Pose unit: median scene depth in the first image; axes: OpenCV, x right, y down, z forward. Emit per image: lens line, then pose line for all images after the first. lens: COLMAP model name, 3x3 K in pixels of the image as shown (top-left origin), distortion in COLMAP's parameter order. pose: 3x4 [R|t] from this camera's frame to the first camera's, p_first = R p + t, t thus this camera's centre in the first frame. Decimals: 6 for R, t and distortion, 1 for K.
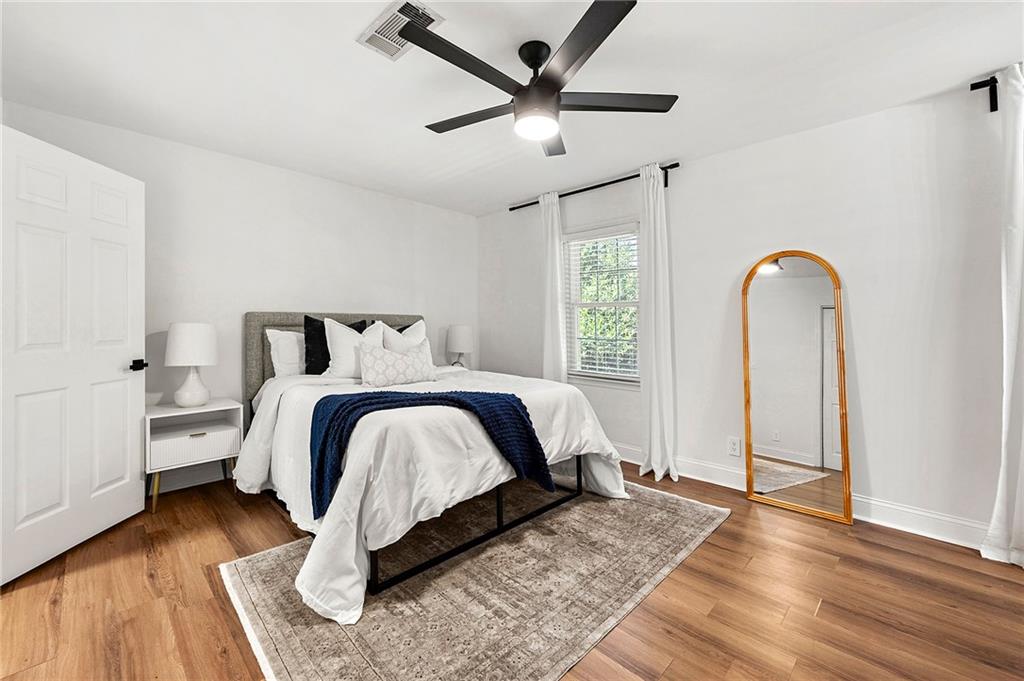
lens RADIAL K [[410.5, 0, 506.5], [0, 410.5, 335.0], [0, 0, 1]] dist [-0.002205, 0.000095]
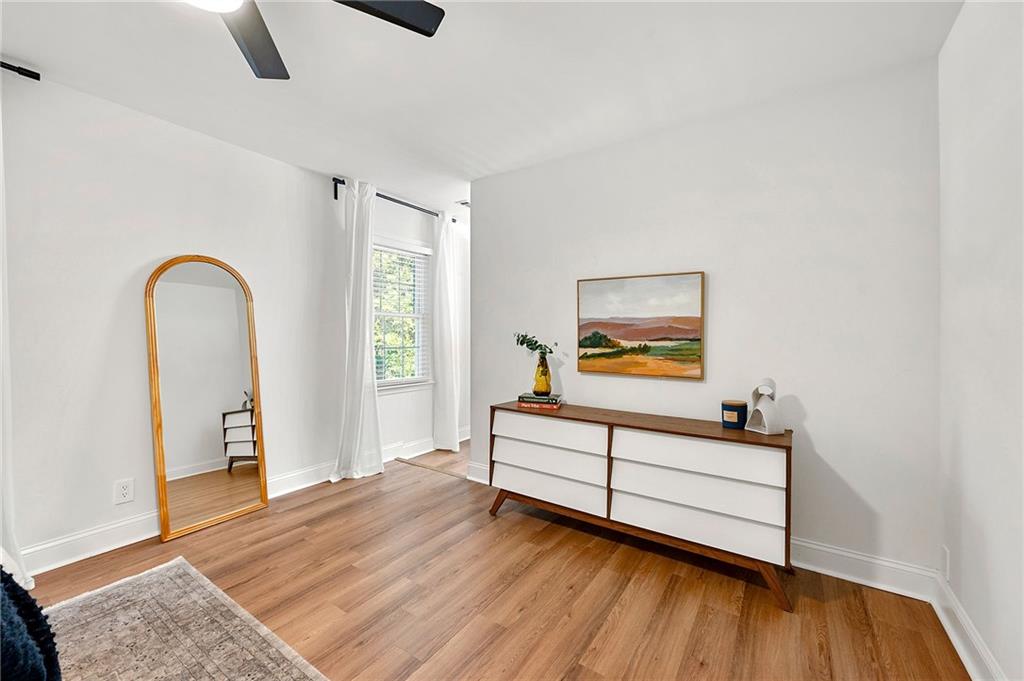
lens RADIAL K [[410.5, 0, 506.2], [0, 410.5, 339.1], [0, 0, 1]] dist [-0.002205, 0.000095]
pose [[-0.176027, -0.013834, 0.984288, -0.453064], [0.027297, 0.999448, 0.018929, -0.013515], [-0.984007, 0.030200, -0.175552, 0.579545]]
